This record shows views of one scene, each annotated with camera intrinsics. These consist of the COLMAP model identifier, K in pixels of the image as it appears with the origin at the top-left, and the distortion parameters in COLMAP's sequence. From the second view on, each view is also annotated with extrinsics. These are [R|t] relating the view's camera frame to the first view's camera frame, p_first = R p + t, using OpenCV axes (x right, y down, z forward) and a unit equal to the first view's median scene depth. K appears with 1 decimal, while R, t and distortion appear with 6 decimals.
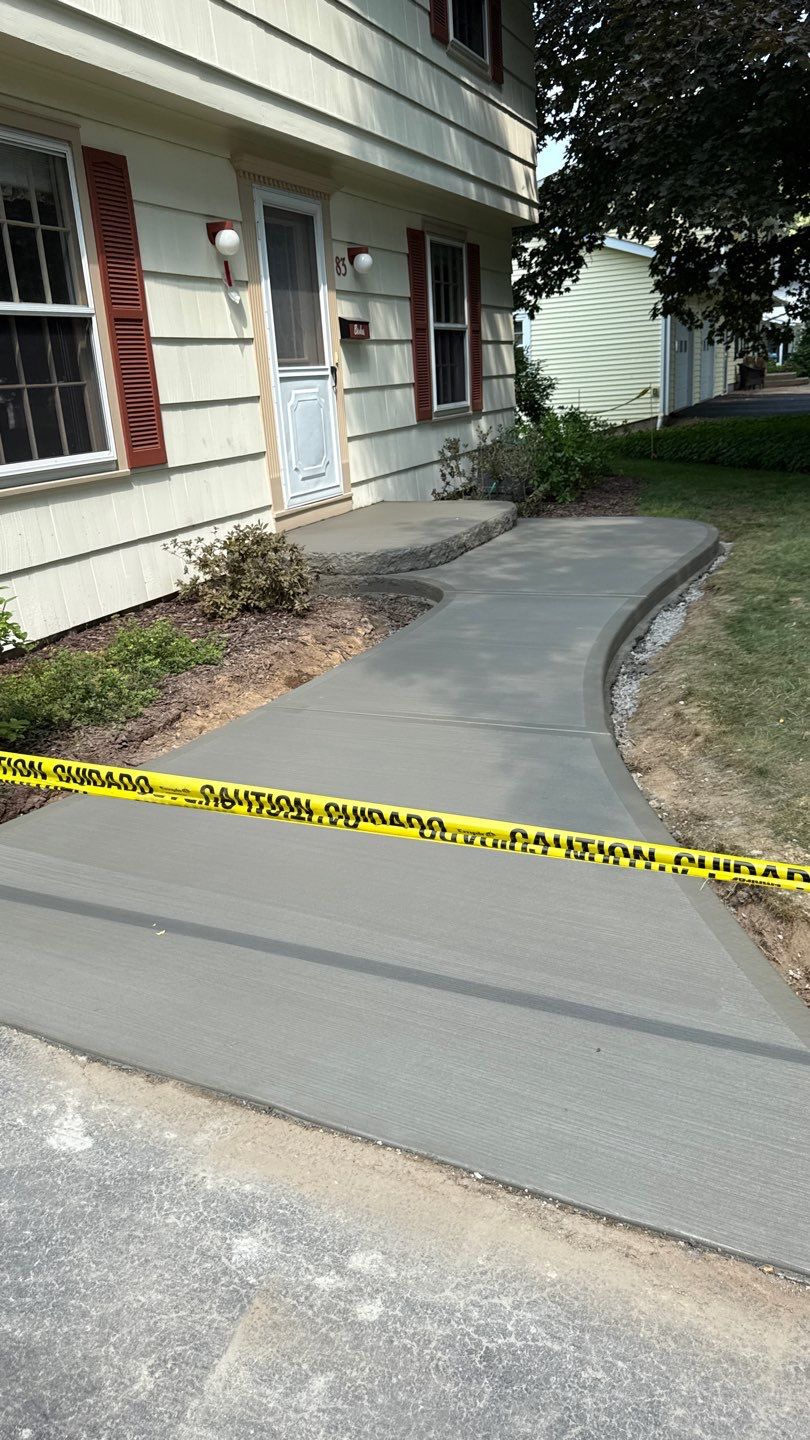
lens RADIAL K [[1011.8, 0, 405.0], [0, 1011.8, 720.0], [0, 0, 1]] dist [0.095162, -0.189074]
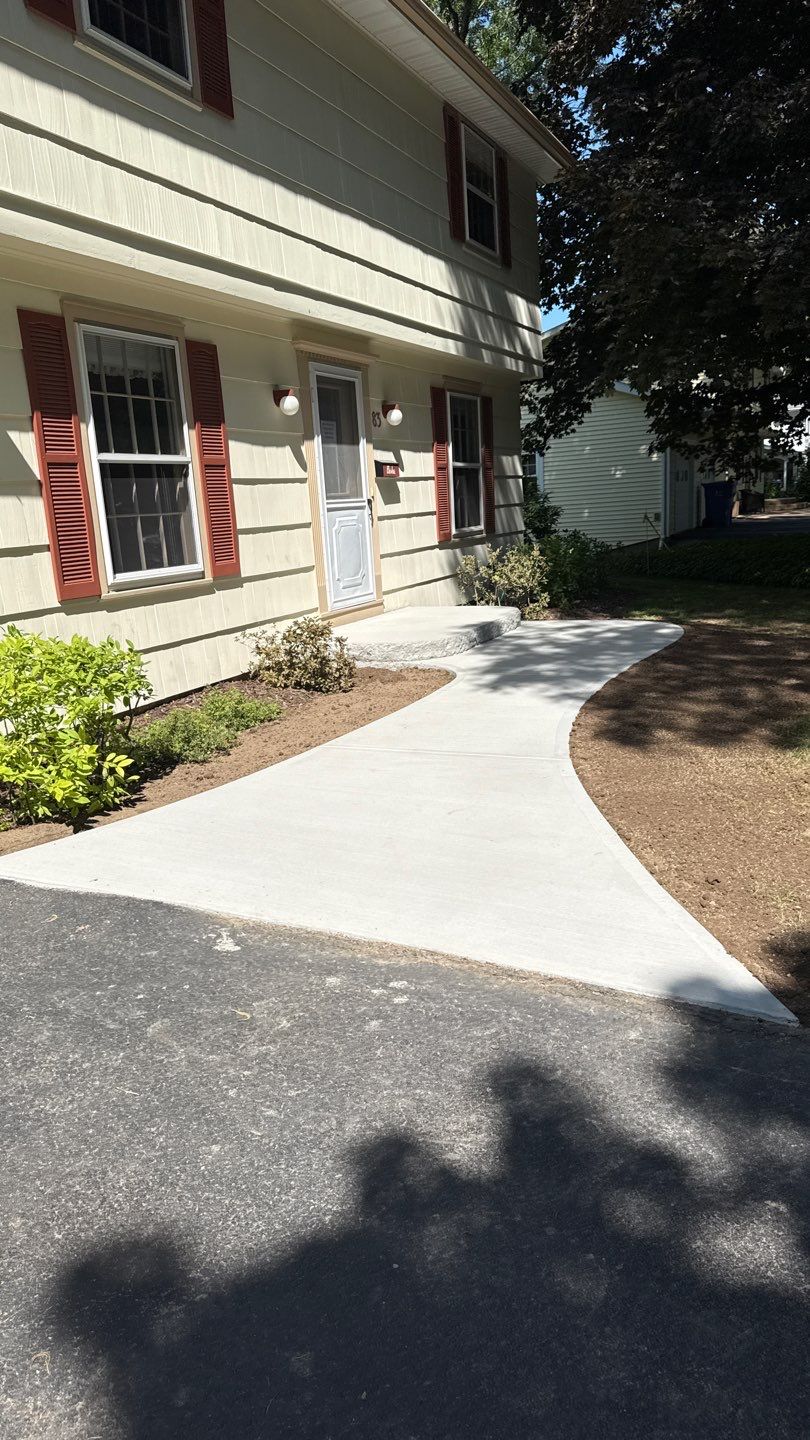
lens RADIAL K [[993.9, 0, 405.0], [0, 993.9, 720.0], [0, 0, 1]] dist [0.088752, -0.146094]
pose [[0.999659, 0.003658, -0.025850, 0.005126], [-0.006481, 0.993911, -0.109995, 0.057167], [0.025290, 0.110125, 0.993596, -0.185837]]
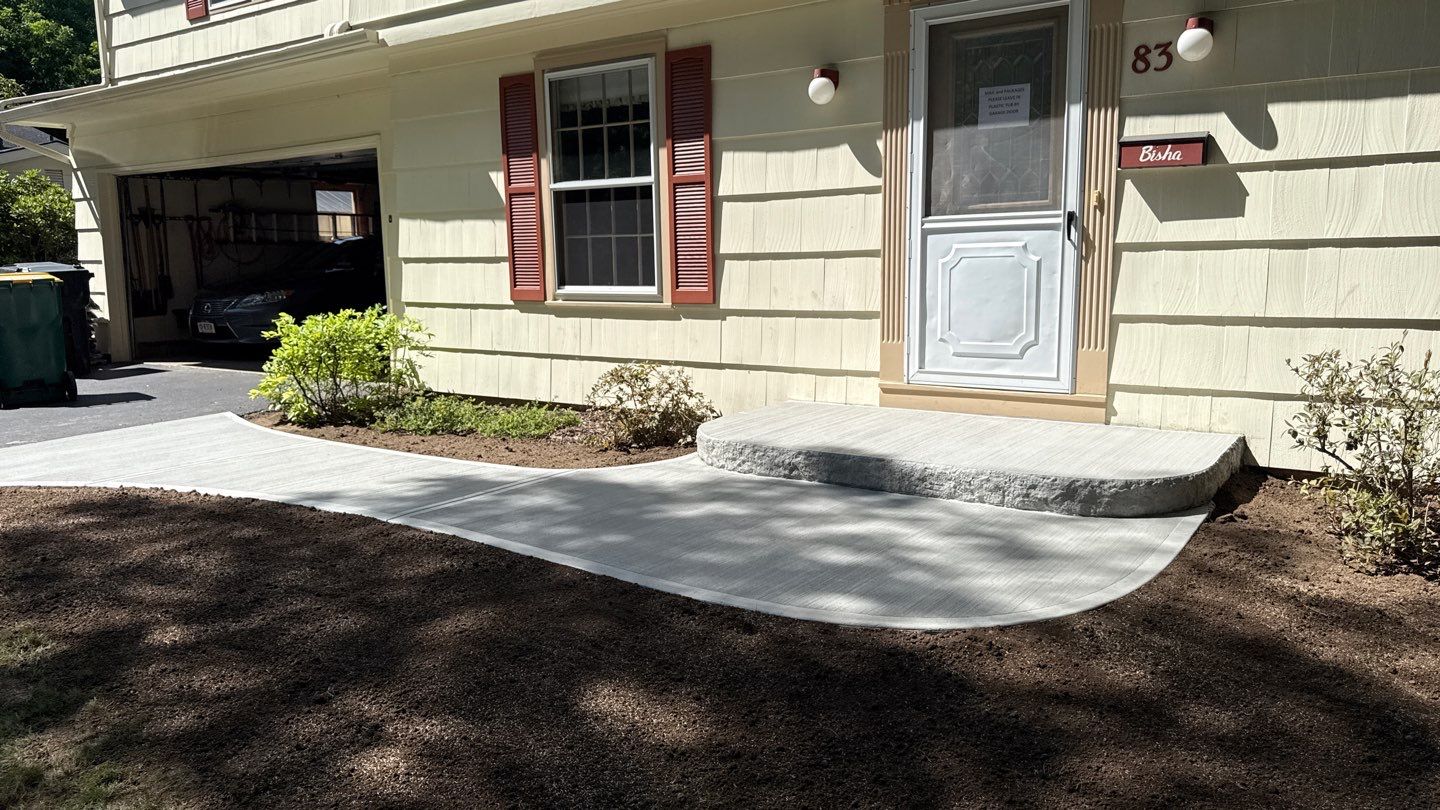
lens RADIAL K [[1015.5, 0, 728.3], [0, 1015.5, 411.4], [0, 0, 1]] dist [0.123279, -0.194885]
pose [[-0.190247, 0.216069, -0.957664, 0.741953], [-0.284152, 0.921607, 0.264382, -0.385103], [0.939715, 0.322420, -0.113936, 1.027376]]
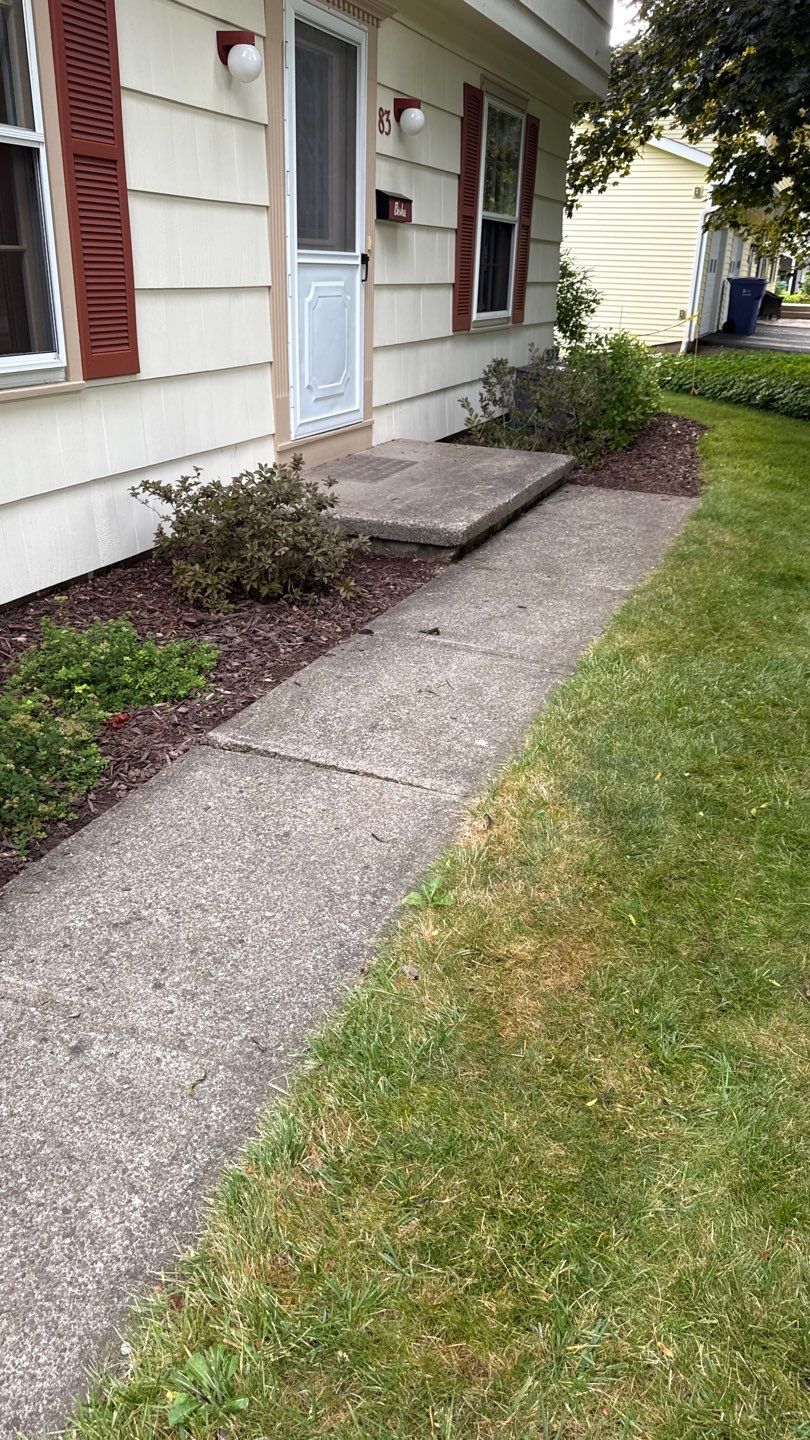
lens RADIAL K [[993.9, 0, 405.0], [0, 993.9, 720.0], [0, 0, 1]] dist [0.088752, -0.146094]
pose [[0.995499, 0.082332, 0.046930, -0.053101], [-0.086638, 0.991344, 0.098641, -0.084086], [-0.038403, -0.102263, 0.994016, 0.232505]]
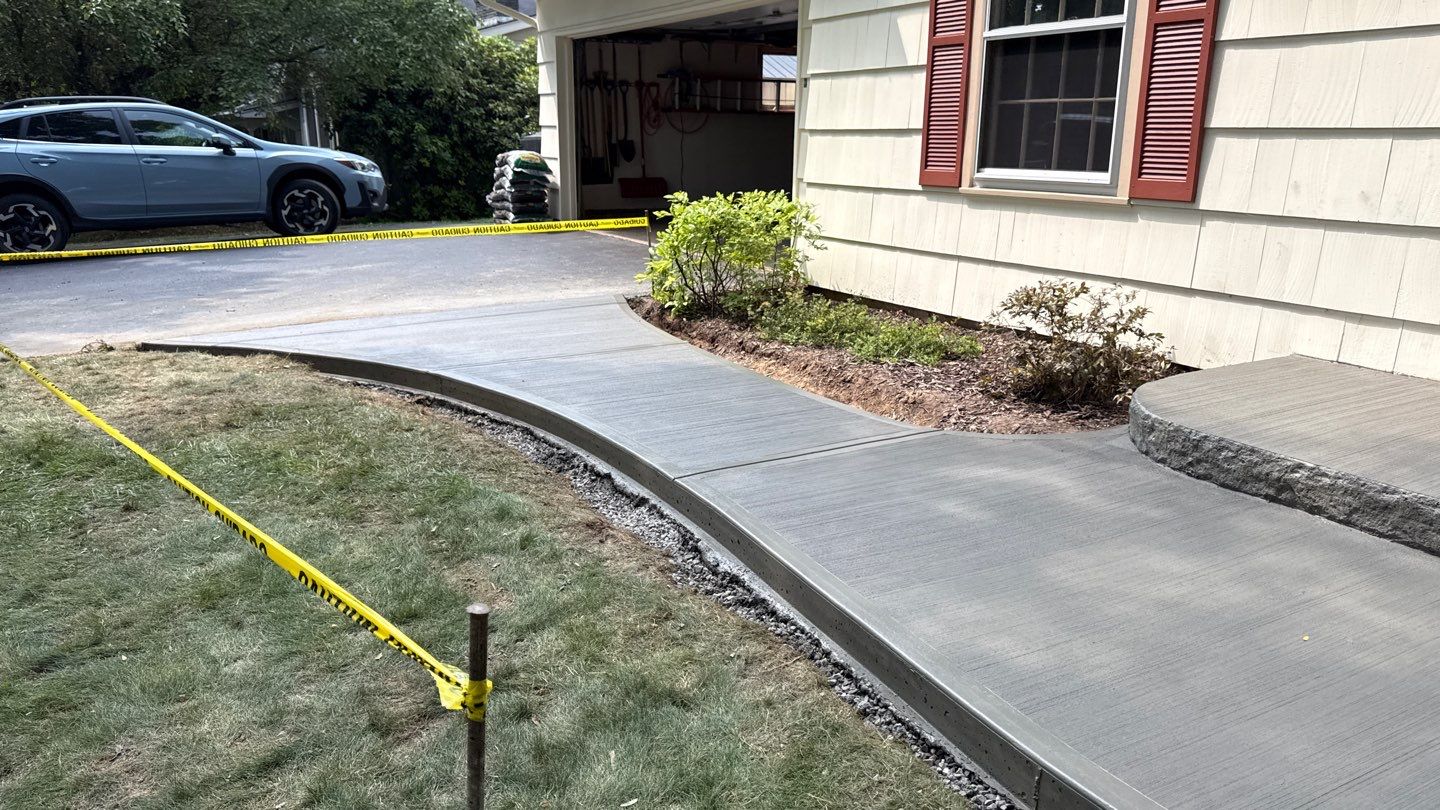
lens RADIAL K [[1015.5, 0, 728.3], [0, 1015.5, 411.4], [0, 0, 1]] dist [0.123279, -0.194885]
pose [[-0.594659, 0.272427, -0.756416, 0.529511], [-0.223047, 0.848008, 0.480763, -0.361422], [0.772419, 0.454606, -0.443511, 0.999621]]
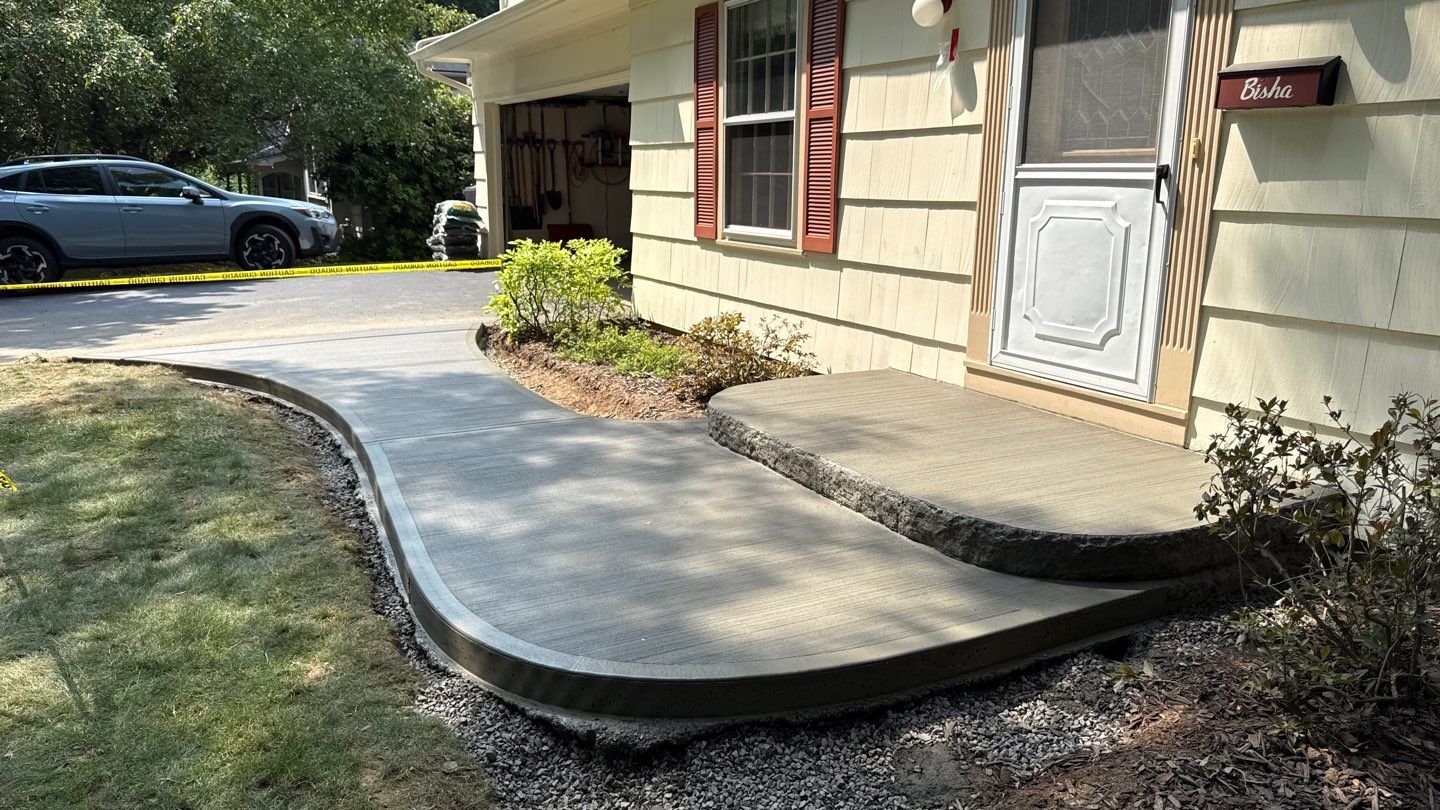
lens RADIAL K [[1015.5, 0, 728.3], [0, 1015.5, 411.4], [0, 0, 1]] dist [0.123279, -0.194885]
pose [[-0.624062, 0.236970, -0.744575, 0.546750], [-0.215790, 0.863577, 0.455707, -0.485471], [0.750987, 0.445061, -0.487790, 1.296030]]
